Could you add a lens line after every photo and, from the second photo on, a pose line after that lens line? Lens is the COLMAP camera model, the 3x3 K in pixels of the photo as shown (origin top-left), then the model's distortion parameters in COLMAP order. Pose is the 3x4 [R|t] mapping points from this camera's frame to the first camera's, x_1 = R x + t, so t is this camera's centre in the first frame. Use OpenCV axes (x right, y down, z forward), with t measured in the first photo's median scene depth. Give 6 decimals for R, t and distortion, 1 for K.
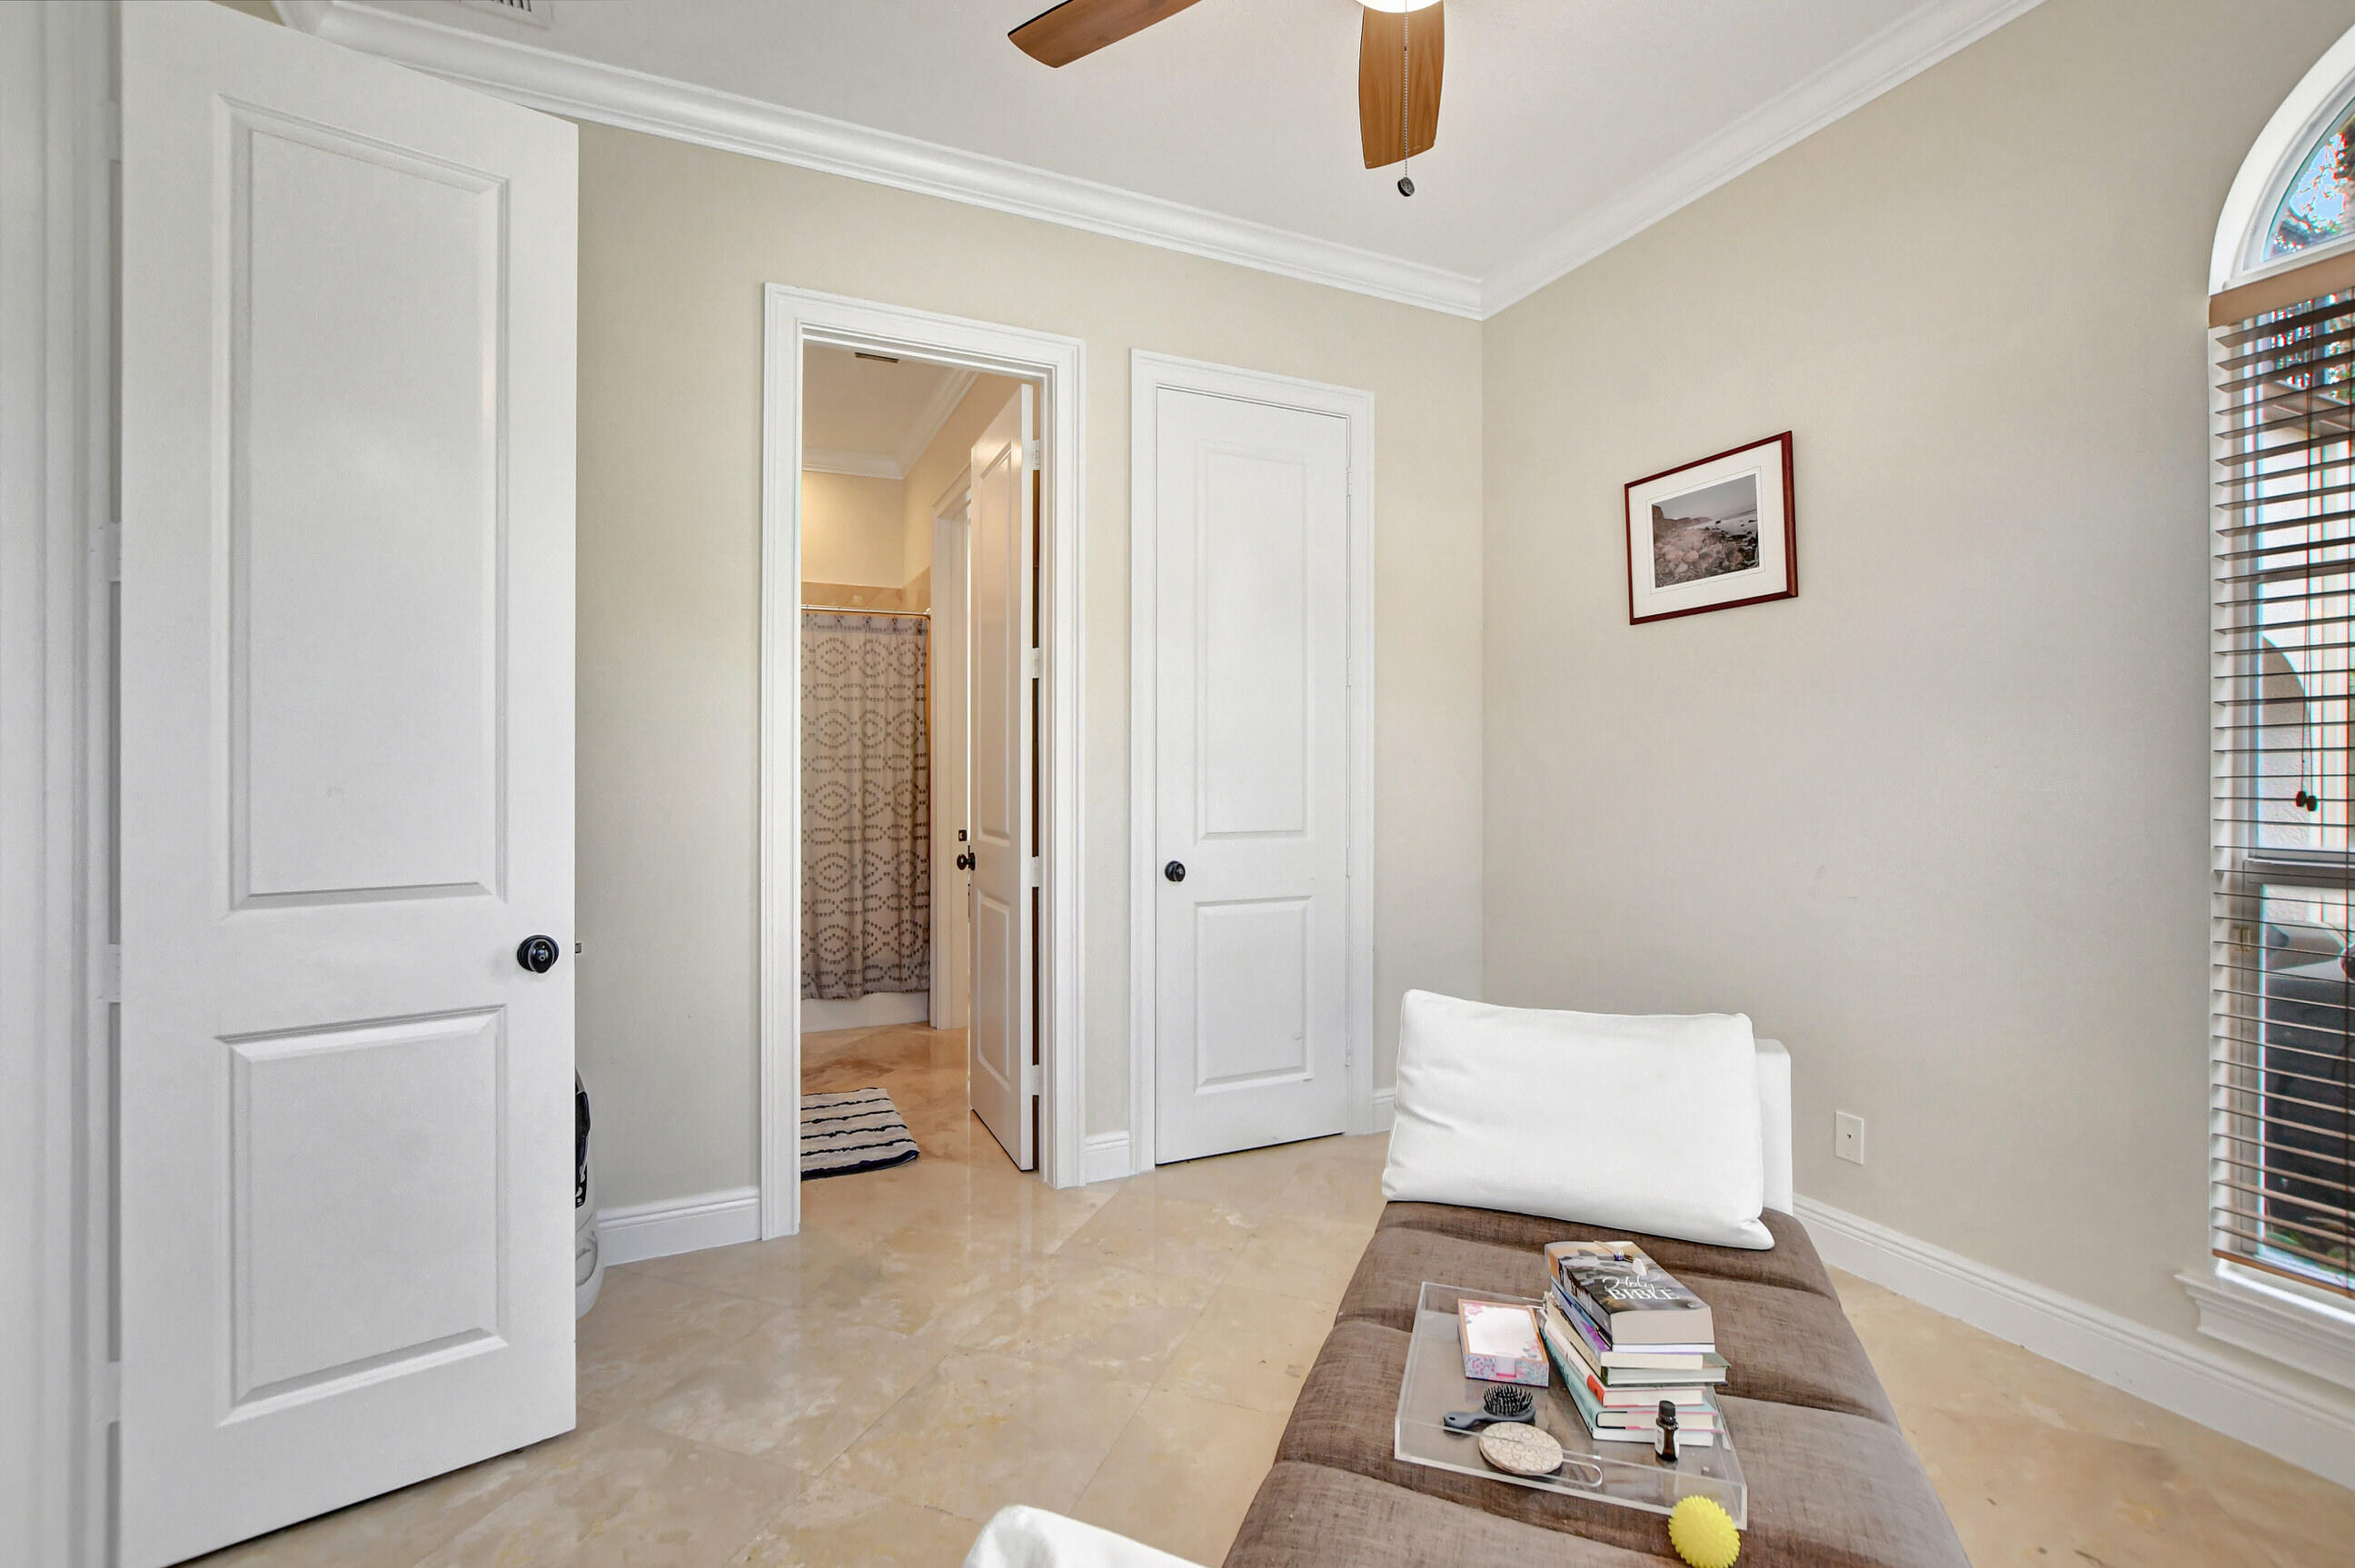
lens RADIAL K [[1041.2, 0, 1181.5], [0, 1041.2, 755.1], [0, 0, 1]] dist [0.000451, 0.000063]
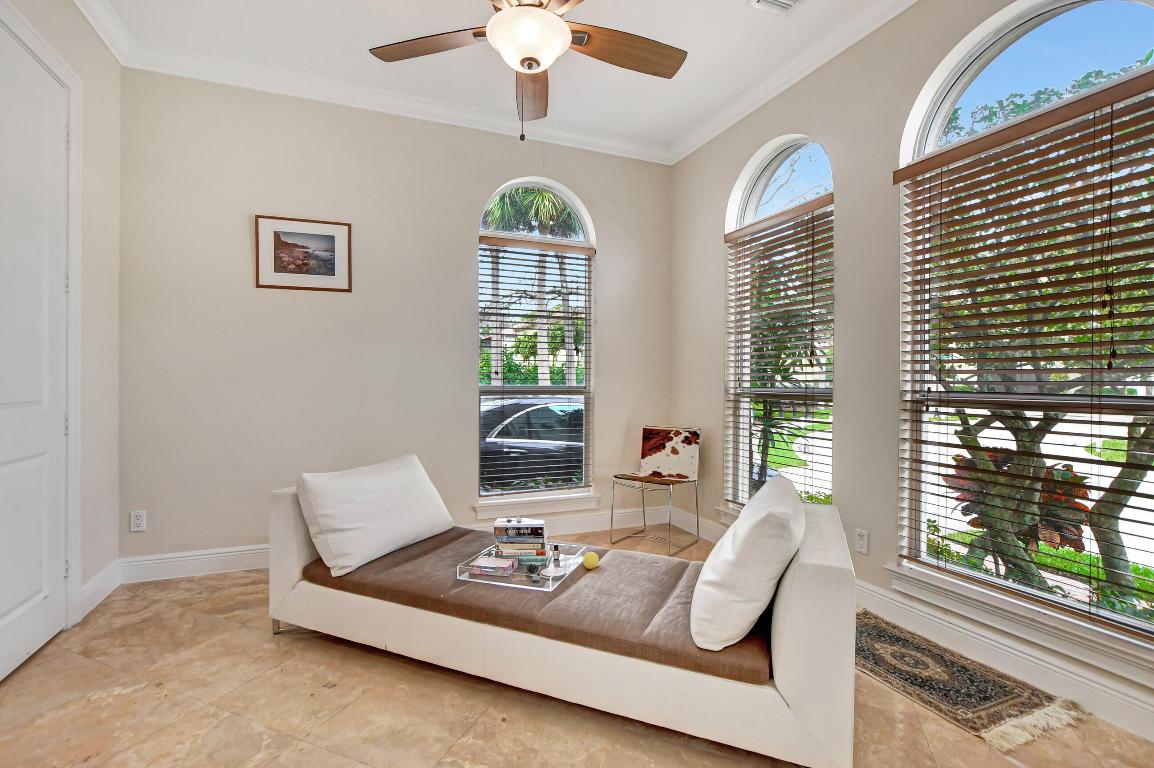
lens RADIAL K [[513.2, 0, 563.1], [0, 513.2, 377.2], [0, 0, 1]] dist [-0.023579, -0.000014]
pose [[0.057944, 0.011642, 0.998252, -0.529335], [-0.015698, 0.999819, -0.010749, 0.048028], [-0.998196, -0.015048, 0.058116, 0.400933]]
